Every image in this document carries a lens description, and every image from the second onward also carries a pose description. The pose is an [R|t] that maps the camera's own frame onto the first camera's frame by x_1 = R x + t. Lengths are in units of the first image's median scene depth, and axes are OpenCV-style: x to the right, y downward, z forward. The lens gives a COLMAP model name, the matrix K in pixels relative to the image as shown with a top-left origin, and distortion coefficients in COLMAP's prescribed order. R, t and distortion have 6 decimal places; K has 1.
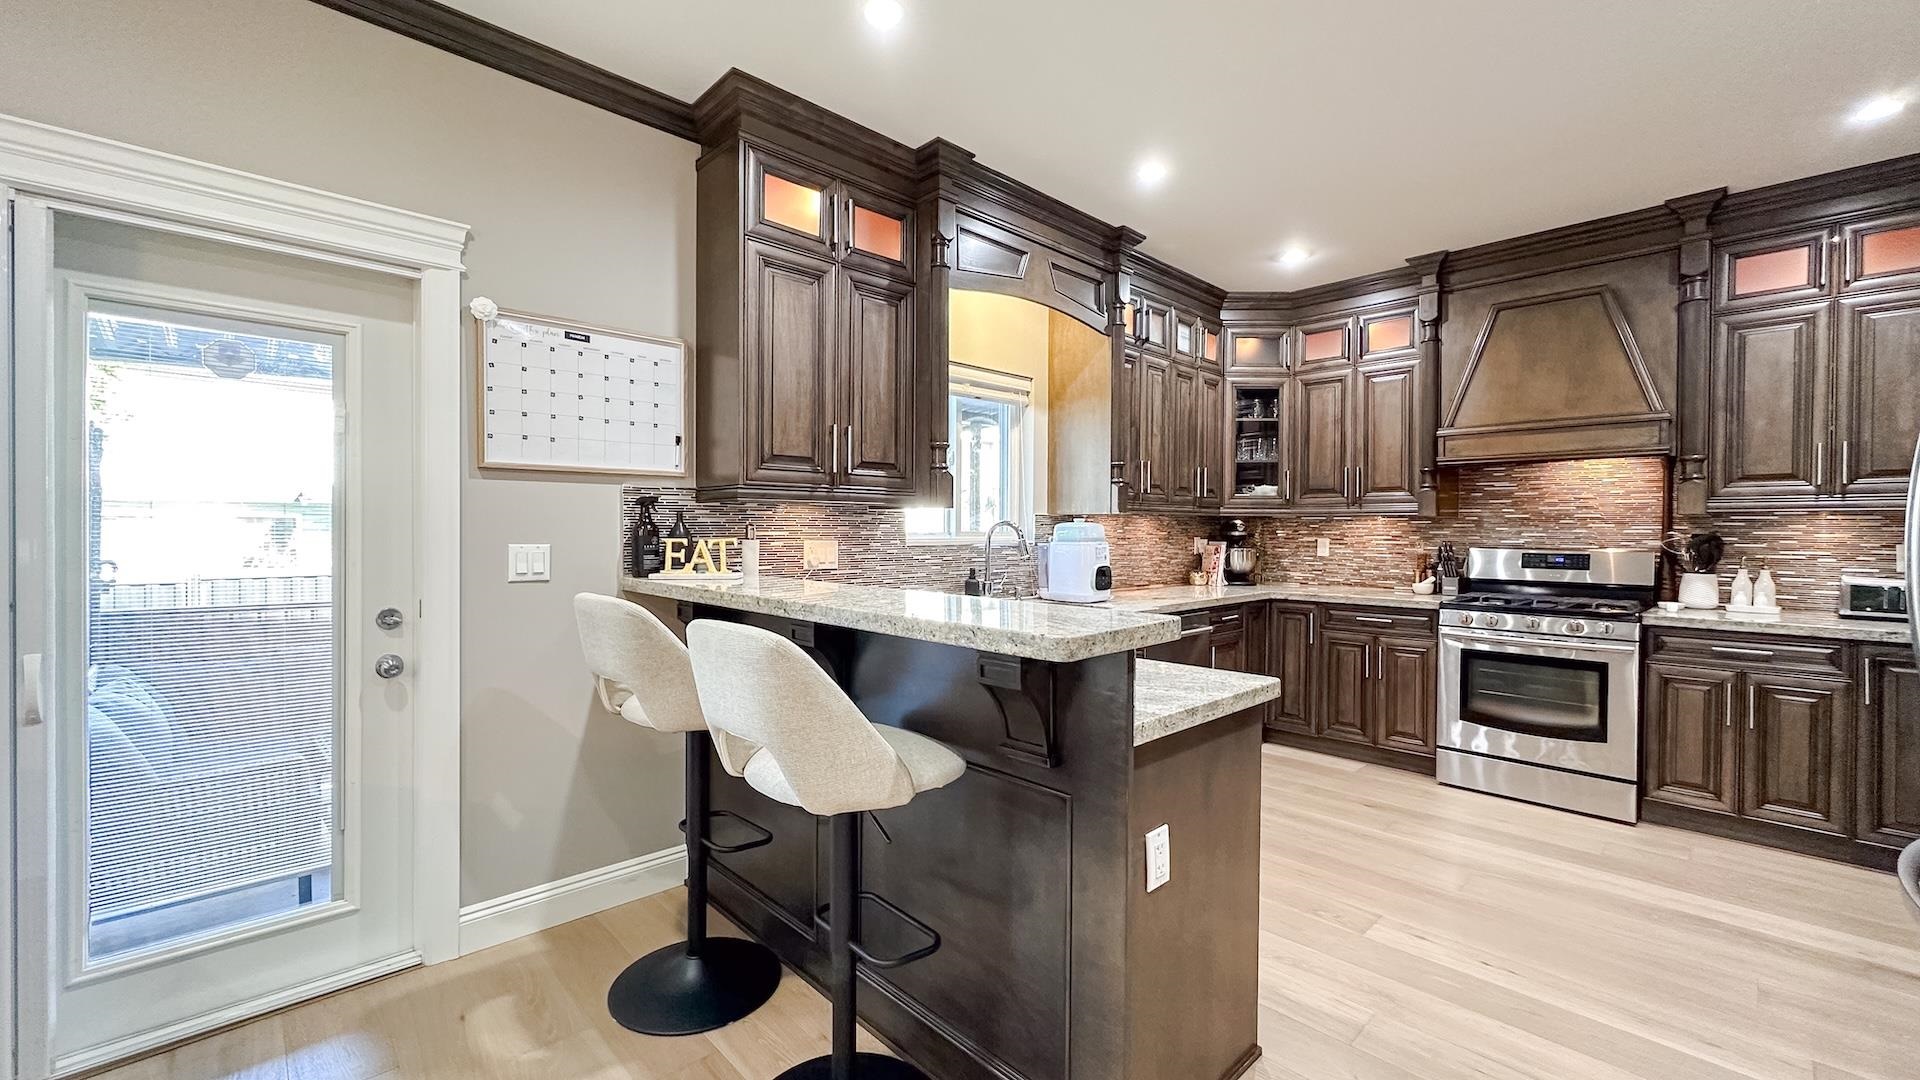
lens RADIAL K [[768.1, 0, 957.2], [0, 768.1, 537.6], [0, 0, 1]] dist [-0.004268, 0.000906]
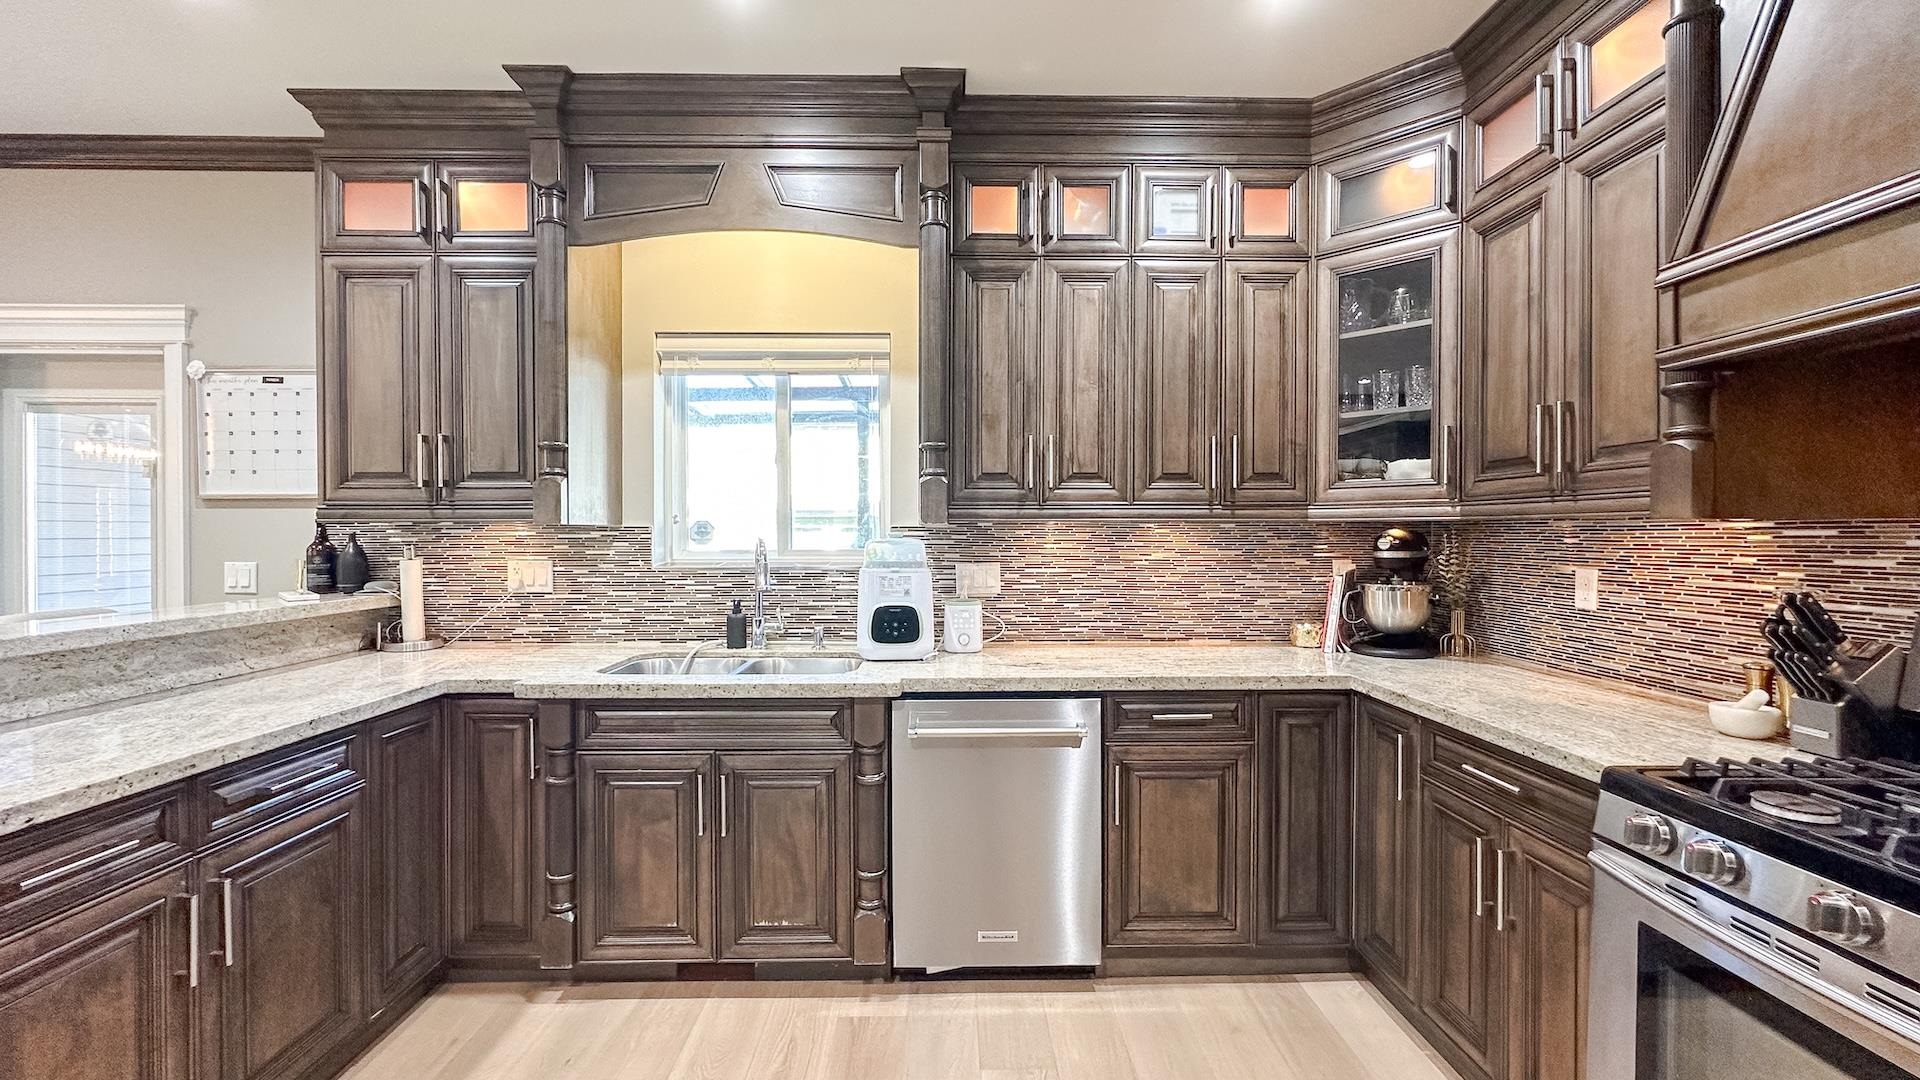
lens RADIAL K [[768.1, 0, 959.1], [0, 768.1, 540.8], [0, 0, 1]] dist [-0.004268, 0.000906]
pose [[0.734377, 0.002935, -0.678736, 0.615652], [-0.004046, 0.999992, -0.000053, -0.016516], [0.678730, 0.002785, 0.734382, 0.516717]]
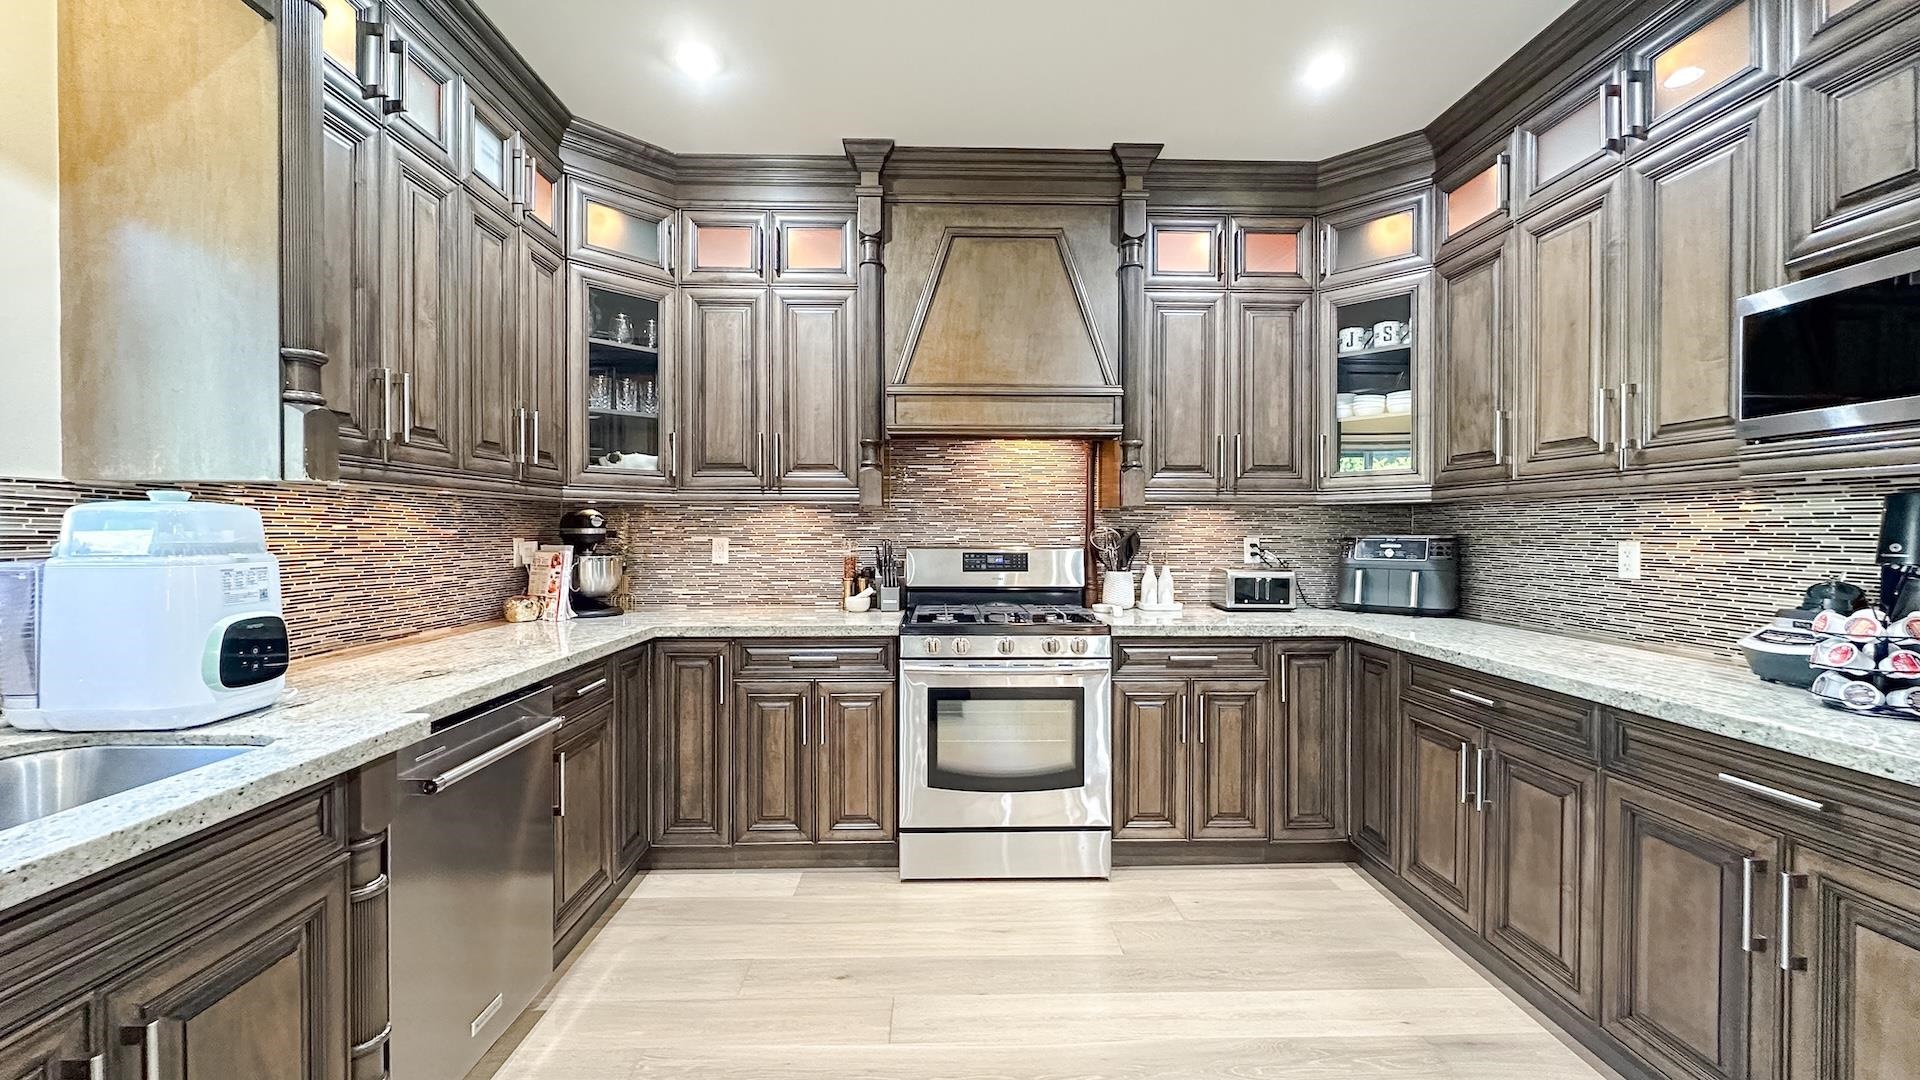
lens RADIAL K [[768.1, 0, 961.3], [0, 768.1, 538.7], [0, 0, 1]] dist [-0.004268, 0.000906]
pose [[0.670178, -0.012023, 0.742103, 0.133387], [0.010295, 0.999923, 0.006903, -0.000824], [-0.742129, 0.003014, 0.670250, 0.454686]]
